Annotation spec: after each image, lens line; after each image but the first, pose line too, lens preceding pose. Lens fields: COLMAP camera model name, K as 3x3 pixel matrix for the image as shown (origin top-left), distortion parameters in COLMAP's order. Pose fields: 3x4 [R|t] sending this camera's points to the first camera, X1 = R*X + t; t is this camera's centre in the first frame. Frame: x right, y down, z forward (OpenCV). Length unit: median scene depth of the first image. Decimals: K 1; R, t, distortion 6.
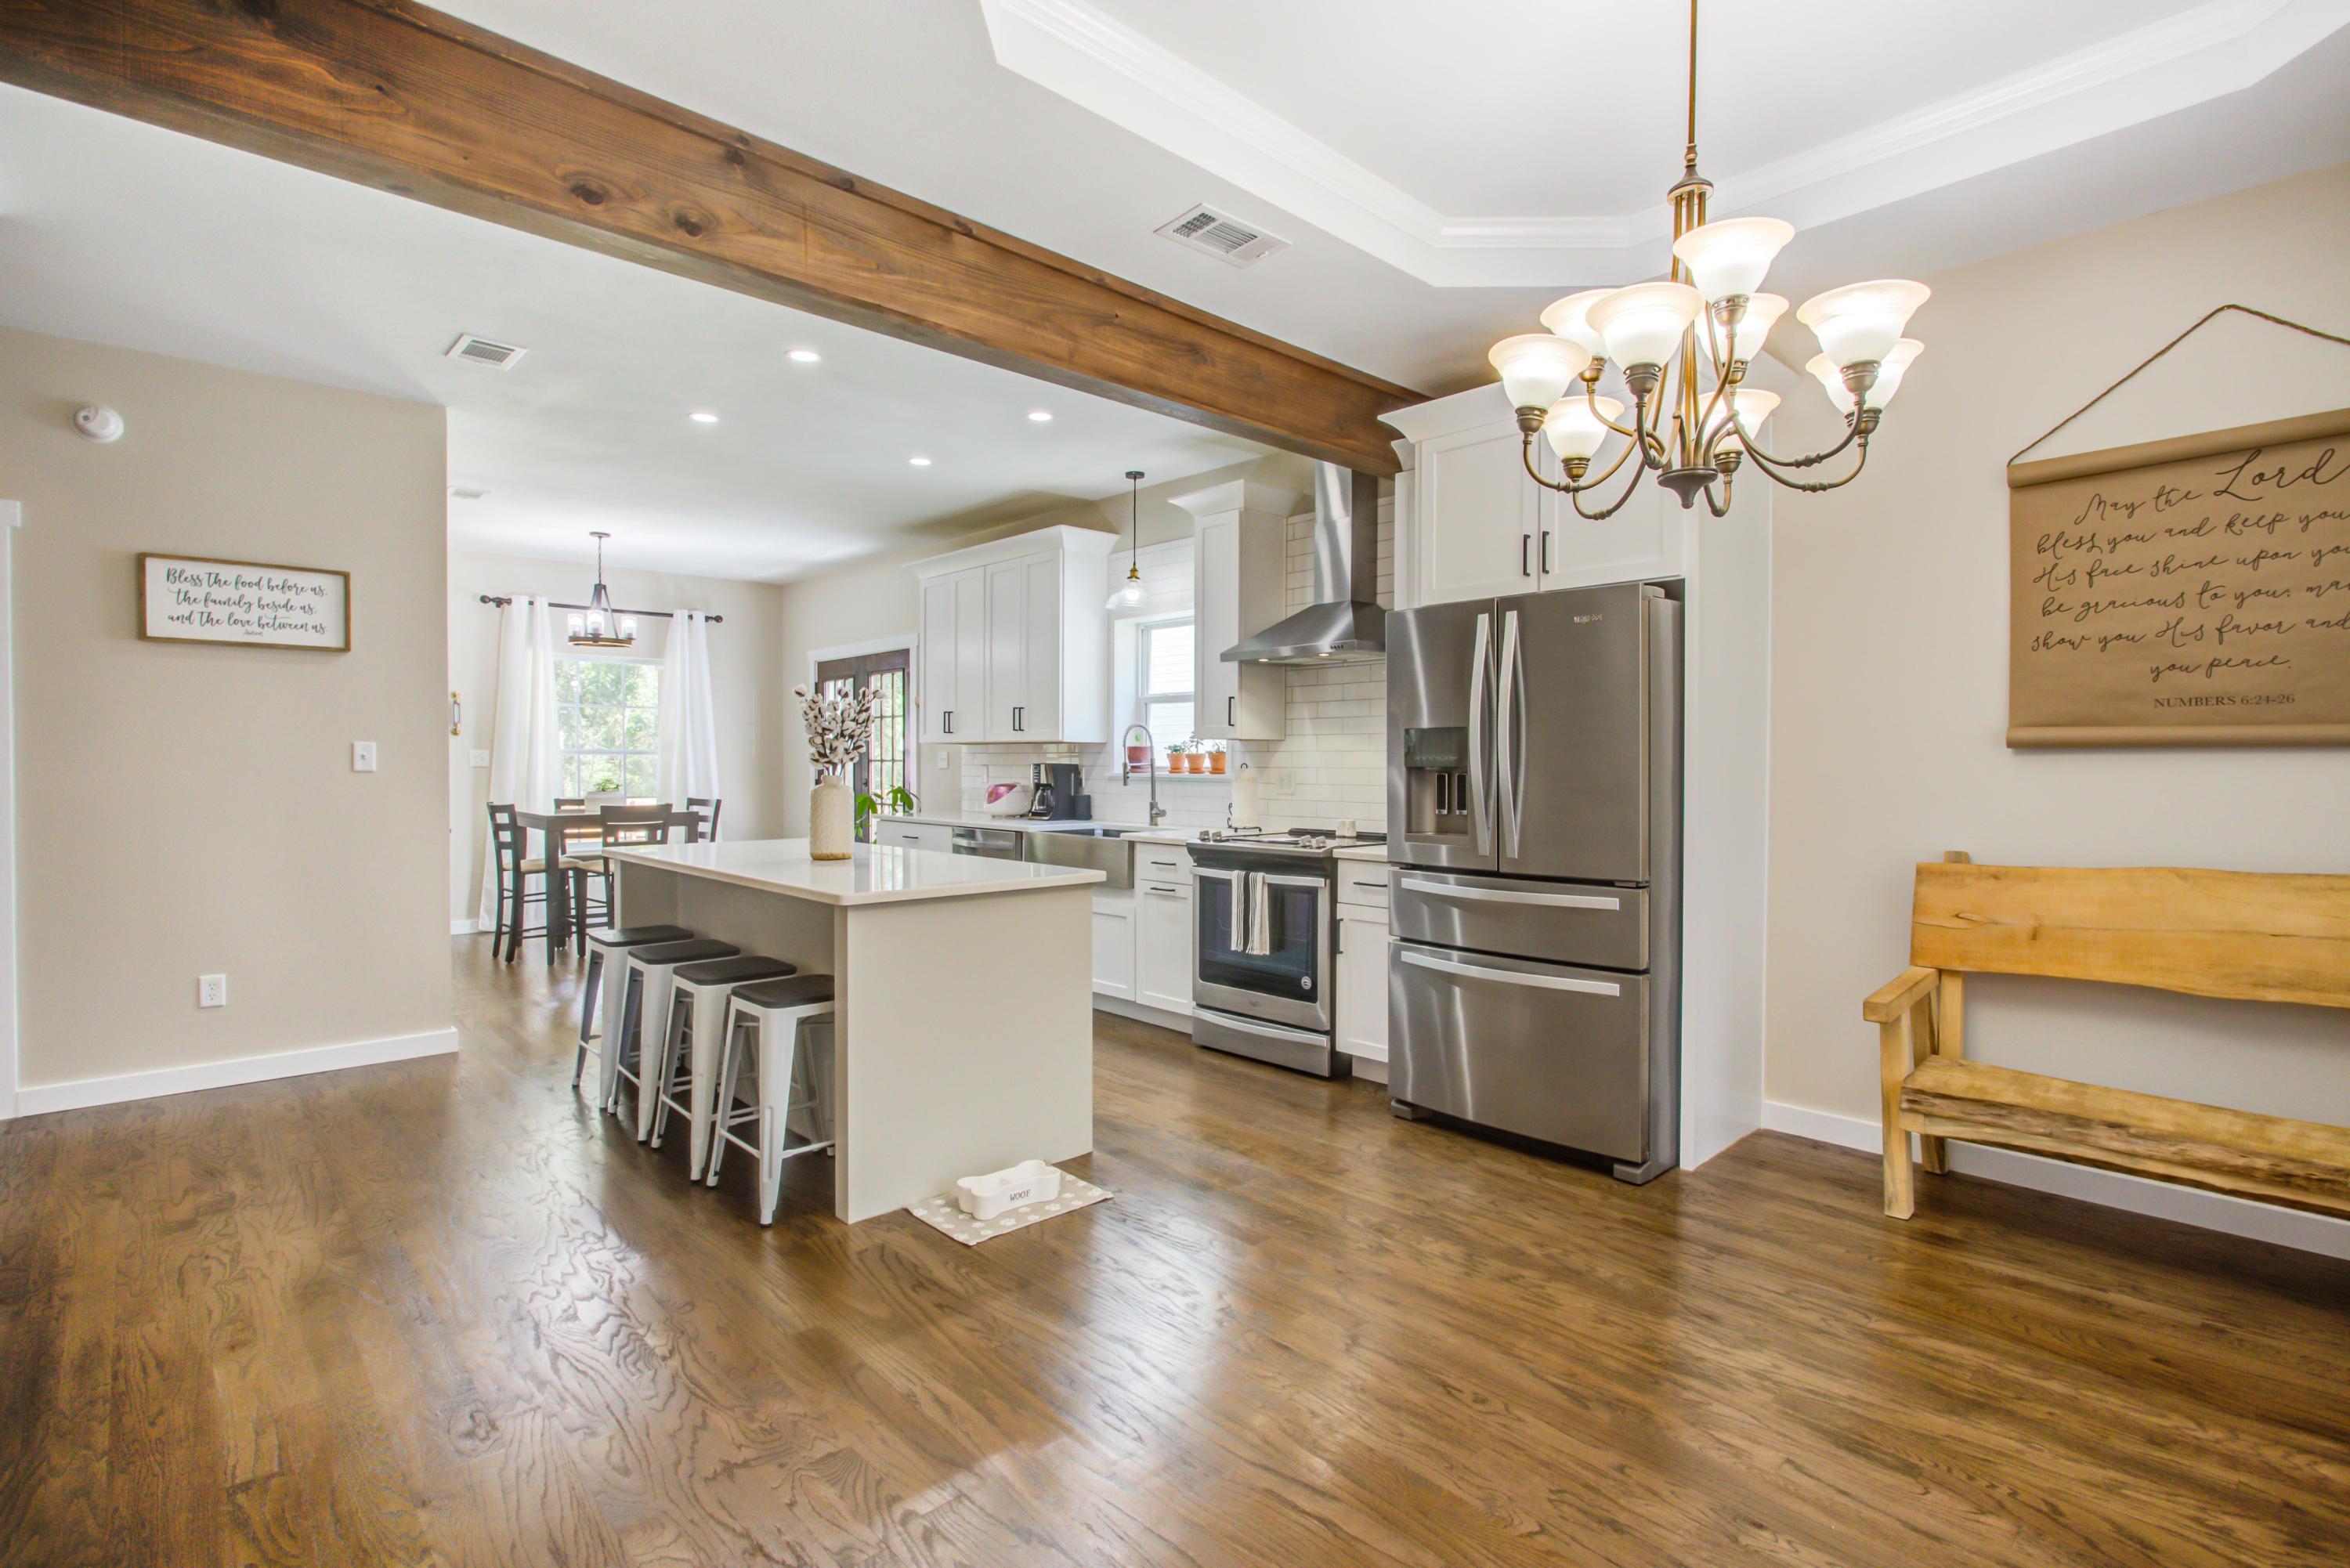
lens RADIAL K [[1124.2, 0, 1177.3], [0, 1124.2, 775.8], [0, 0, 1]] dist [-0.010326, 0.005106]
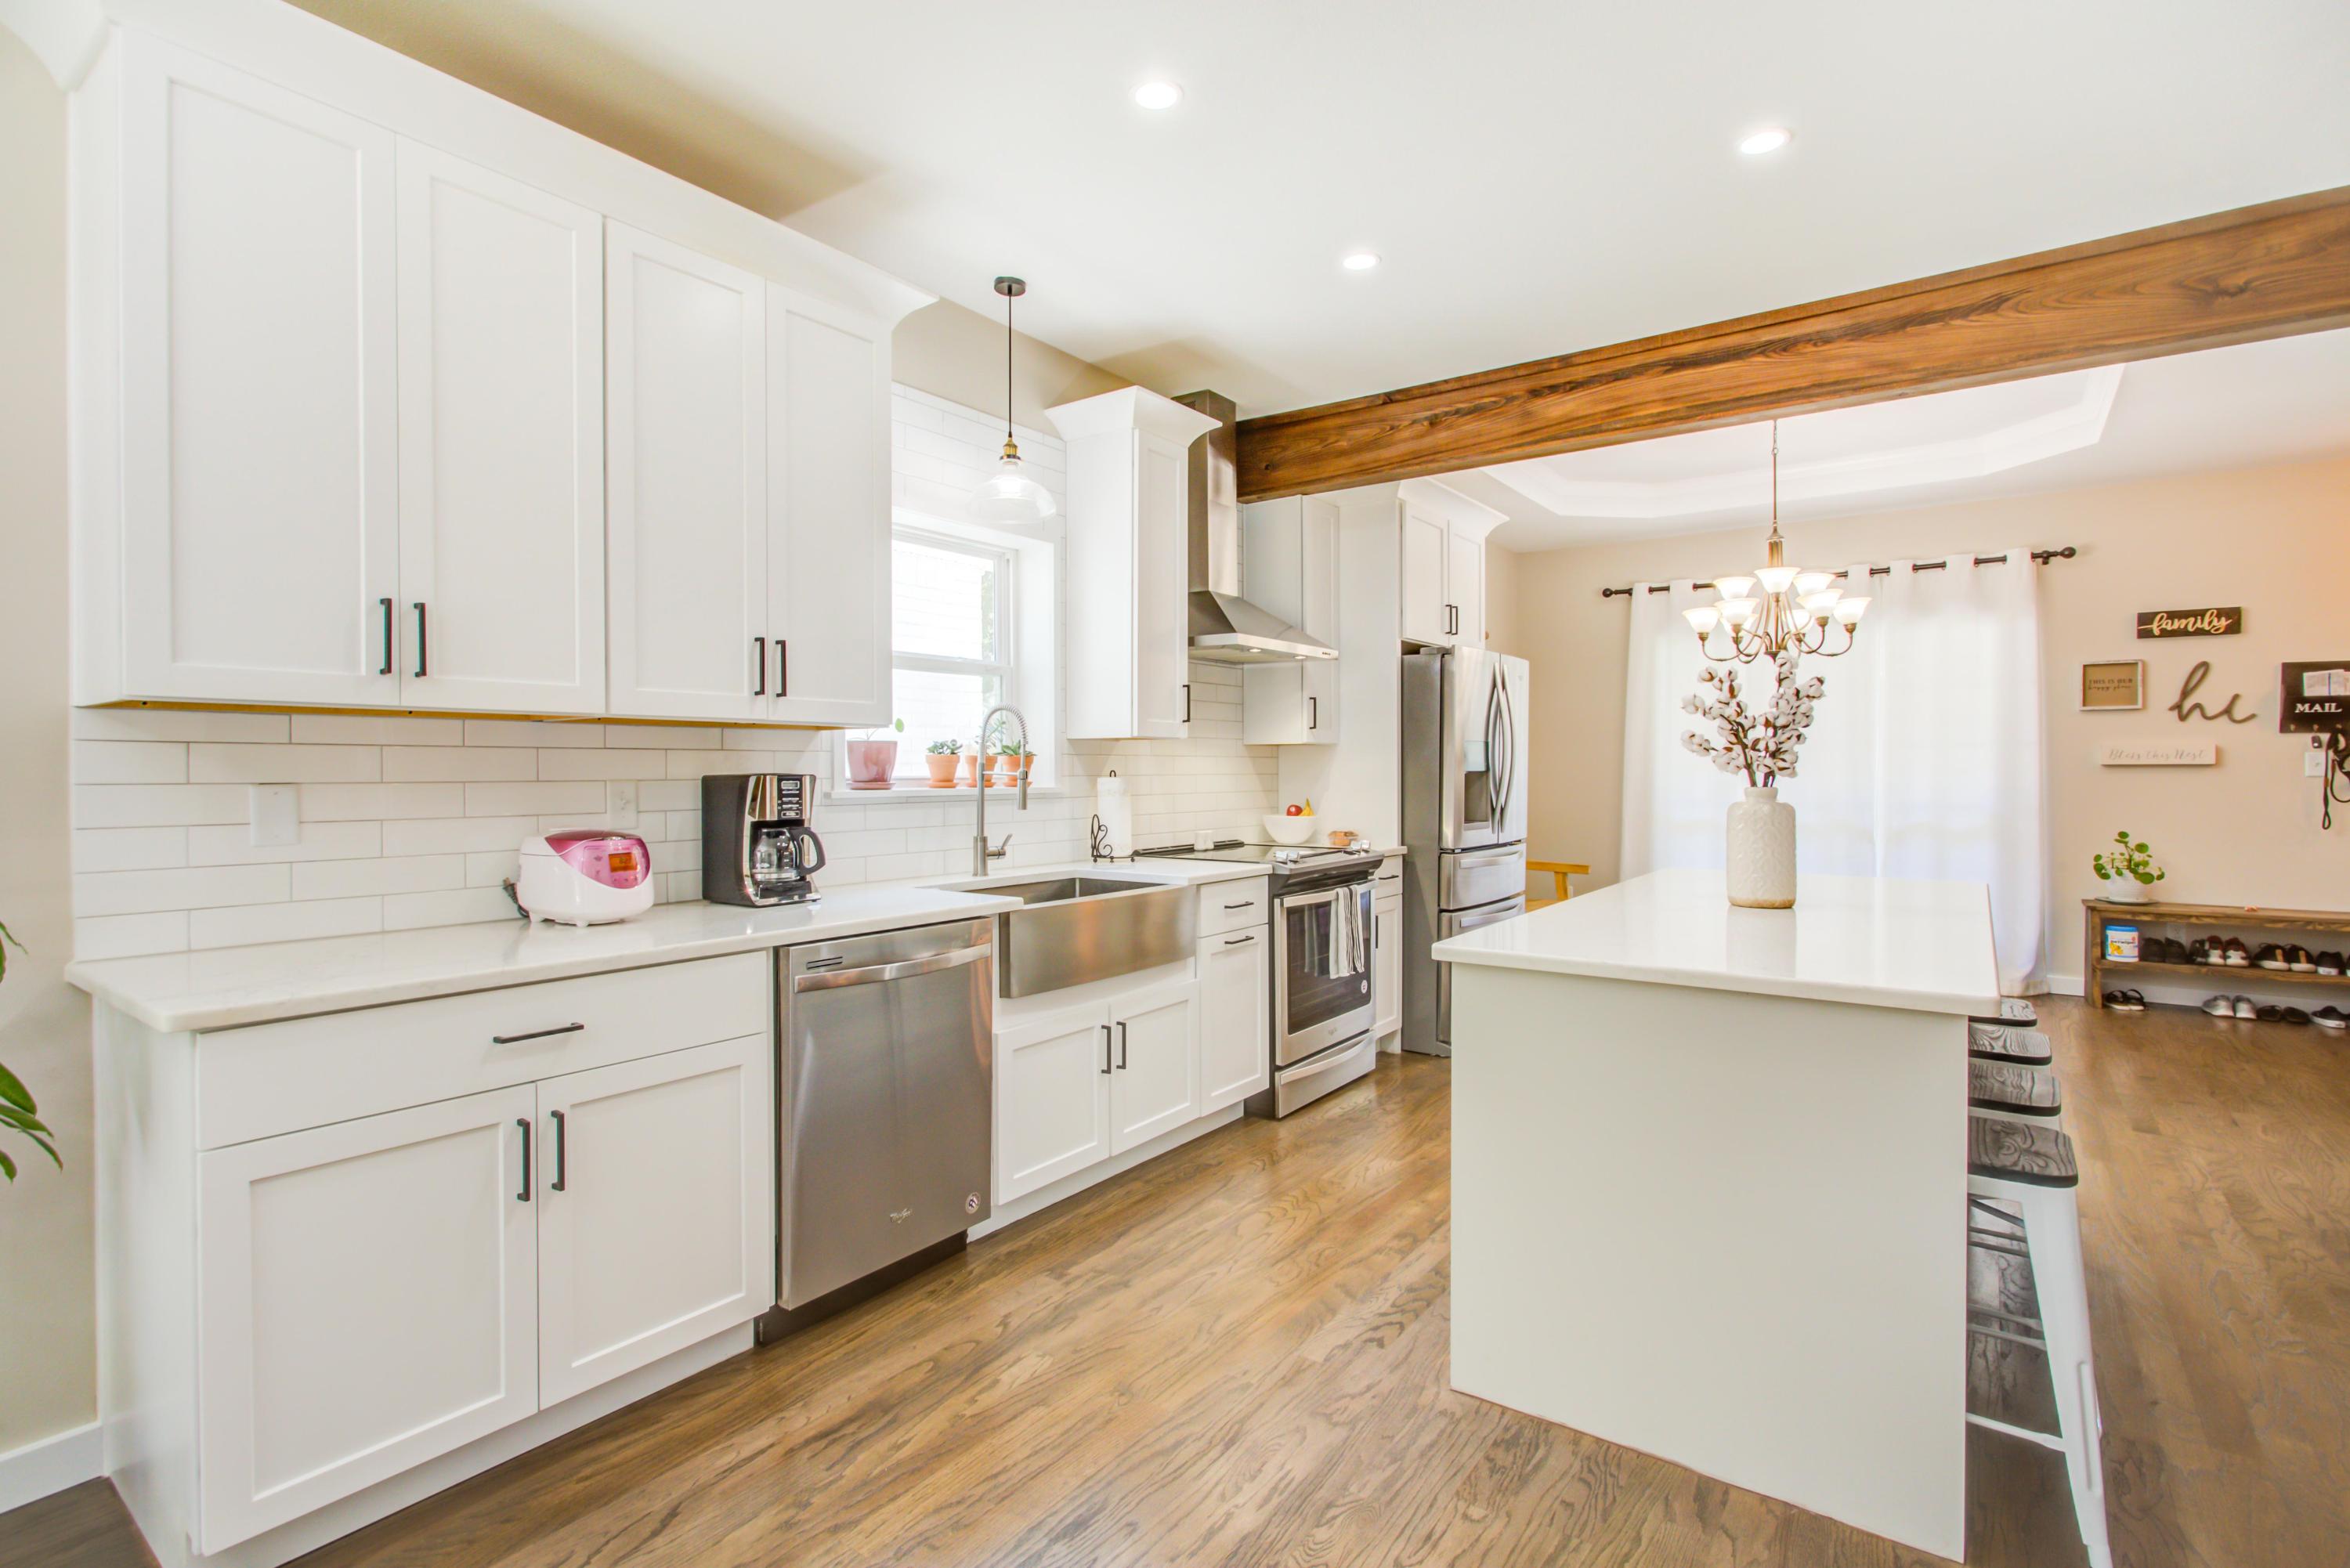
lens RADIAL K [[1124.2, 0, 1159.0], [0, 1124.2, 775.9], [0, 0, 1]] dist [-0.010326, 0.005106]
pose [[-0.192207, -0.004718, 0.981343, -0.718321], [0.015364, 0.999851, 0.007816, -0.013838], [-0.981234, 0.016580, -0.192106, 1.173017]]
